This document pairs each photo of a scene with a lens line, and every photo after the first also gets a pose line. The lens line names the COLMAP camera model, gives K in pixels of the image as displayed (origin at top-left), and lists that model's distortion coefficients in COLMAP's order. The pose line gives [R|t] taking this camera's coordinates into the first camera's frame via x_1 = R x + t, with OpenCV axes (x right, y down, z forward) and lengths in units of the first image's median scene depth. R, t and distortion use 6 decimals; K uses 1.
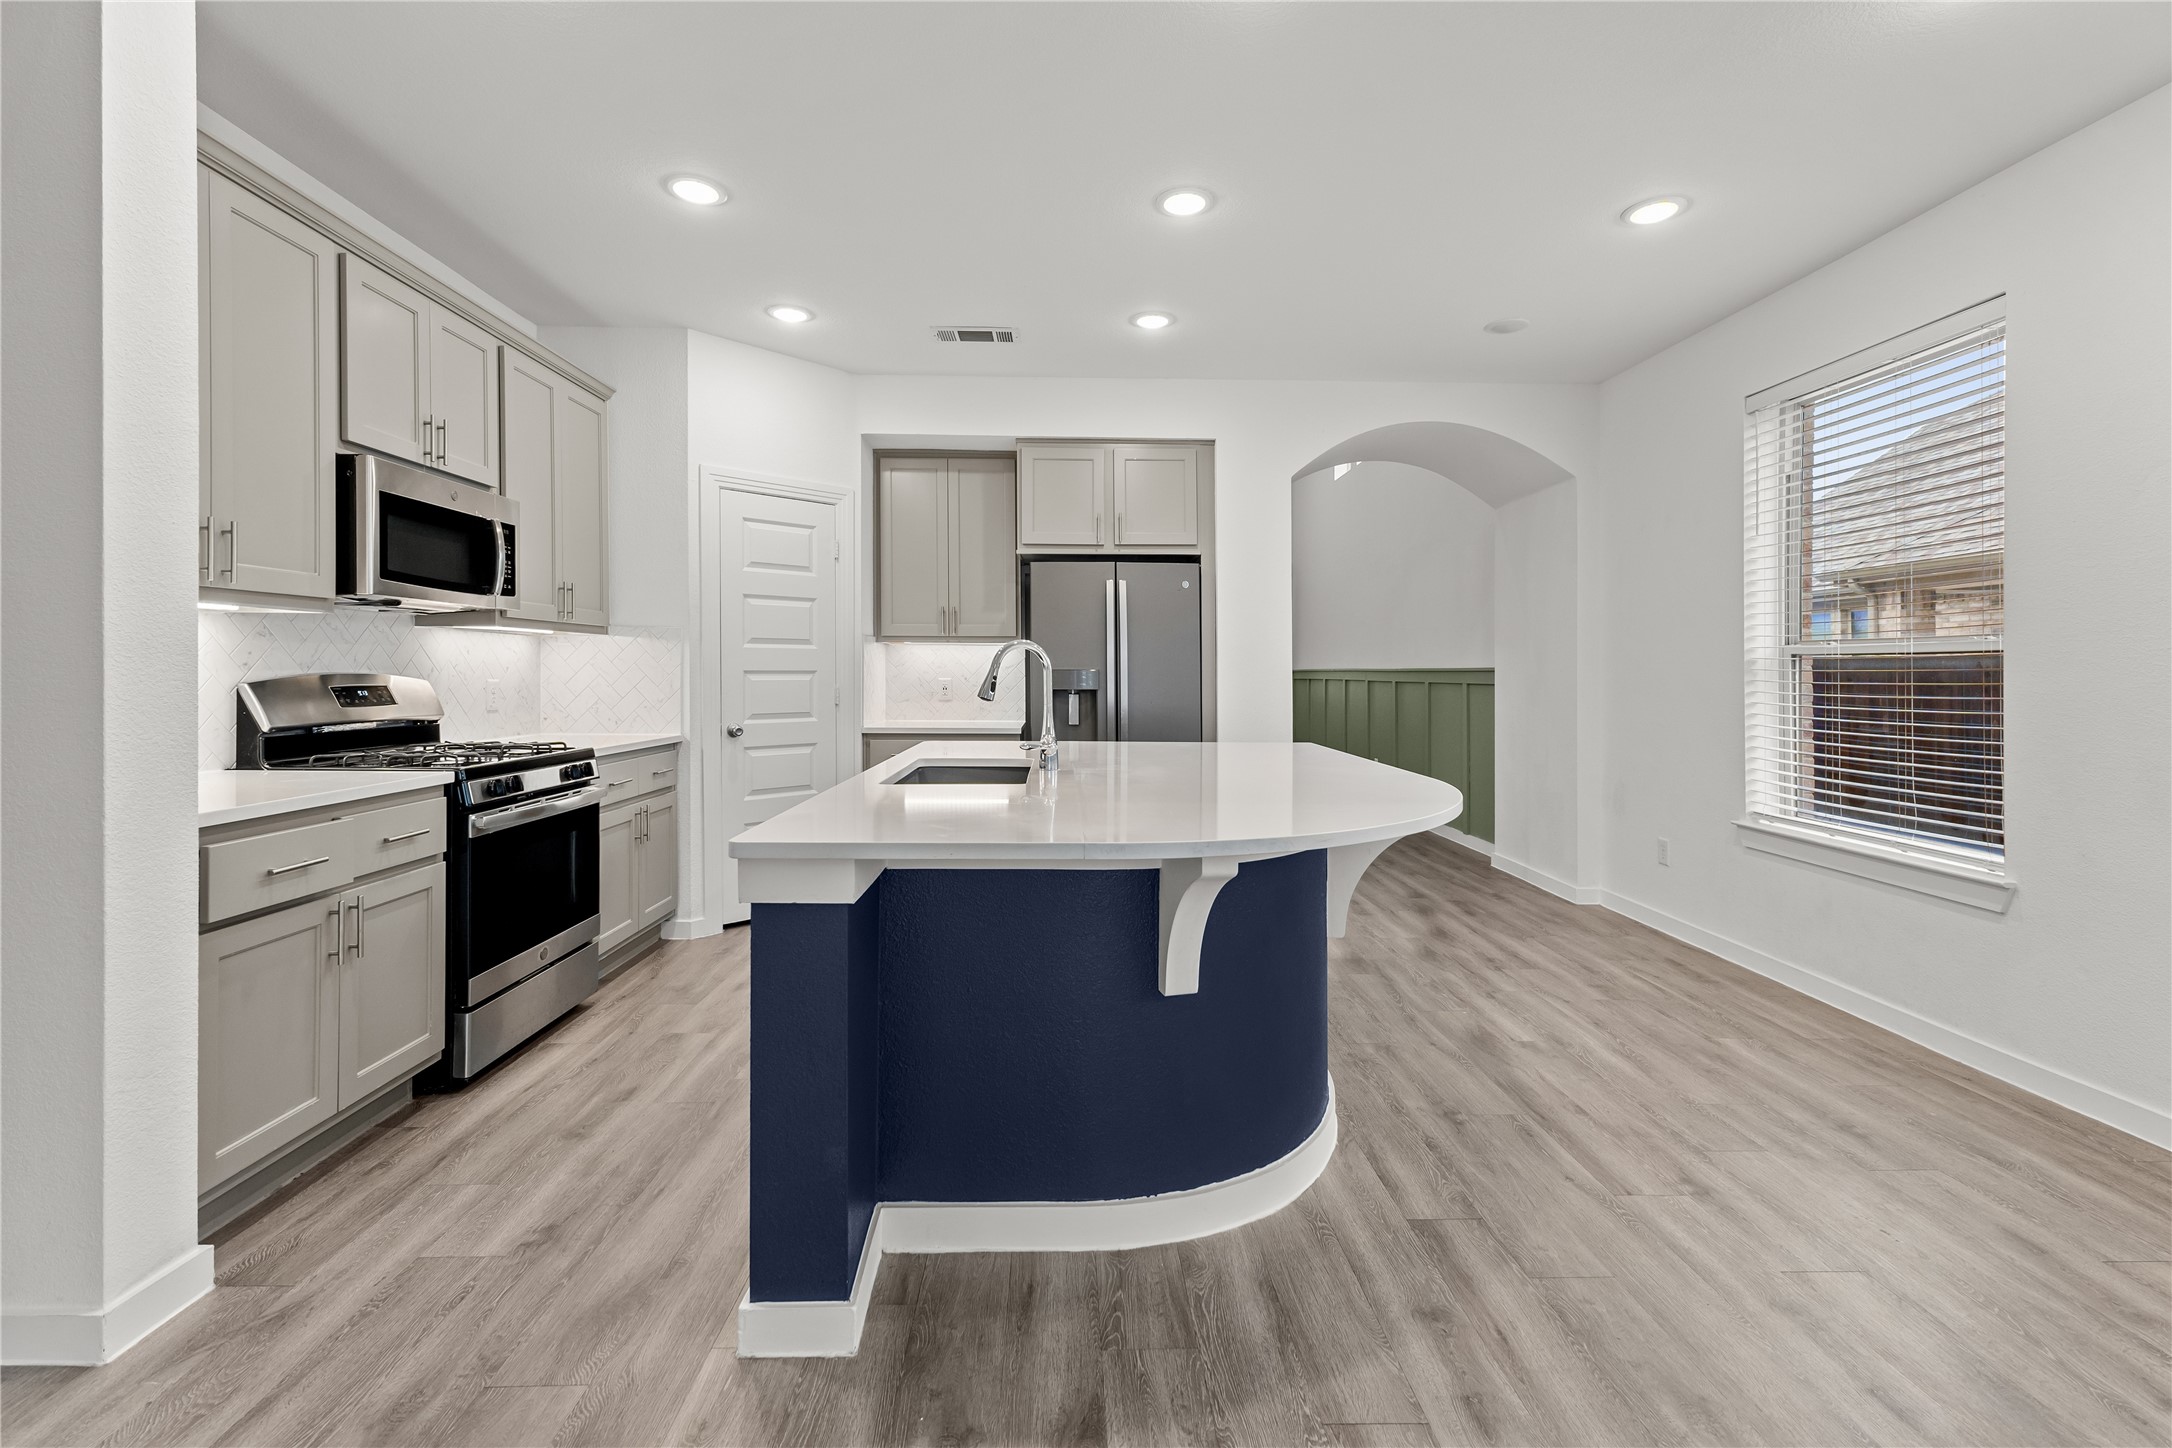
lens RADIAL K [[922.5, 0, 1092.6], [0, 922.5, 698.6], [0, 0, 1]] dist [0.002210, 0.000302]
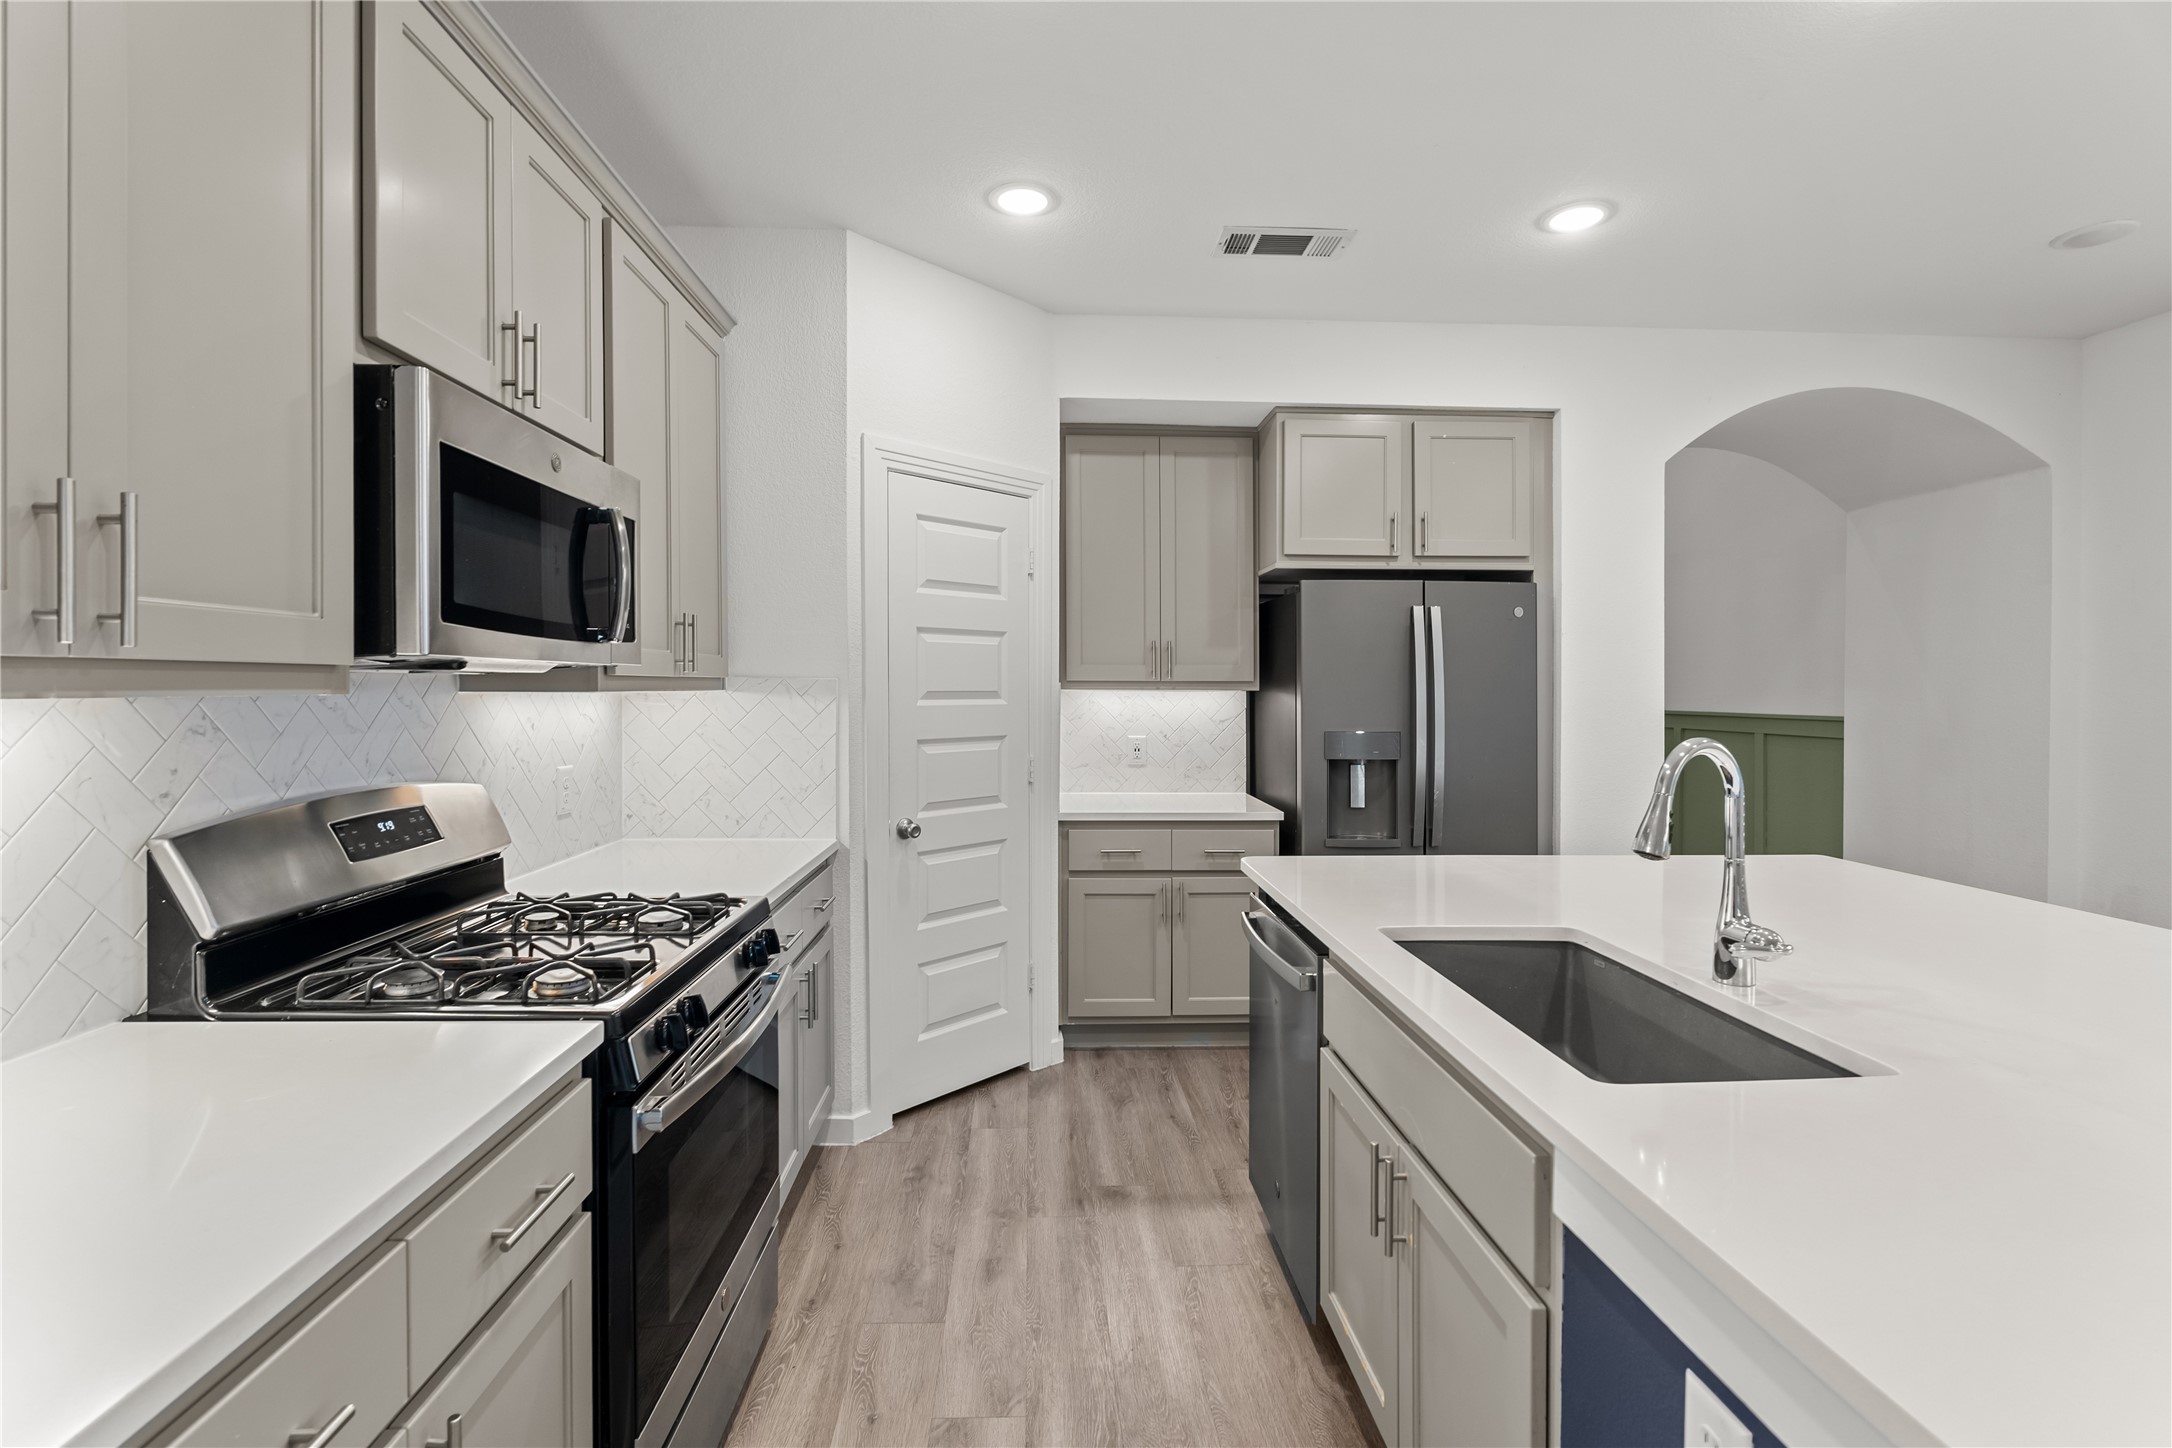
lens RADIAL K [[944.0, 0, 1094.7], [0, 944.0, 715.5], [0, 0, 1]] dist [-0.010559, -0.000048]
pose [[0.999409, -0.004439, 0.034098, -0.332041], [0.004395, 0.999989, 0.001350, -0.059563], [-0.034104, -0.001199, 0.999418, 0.368311]]
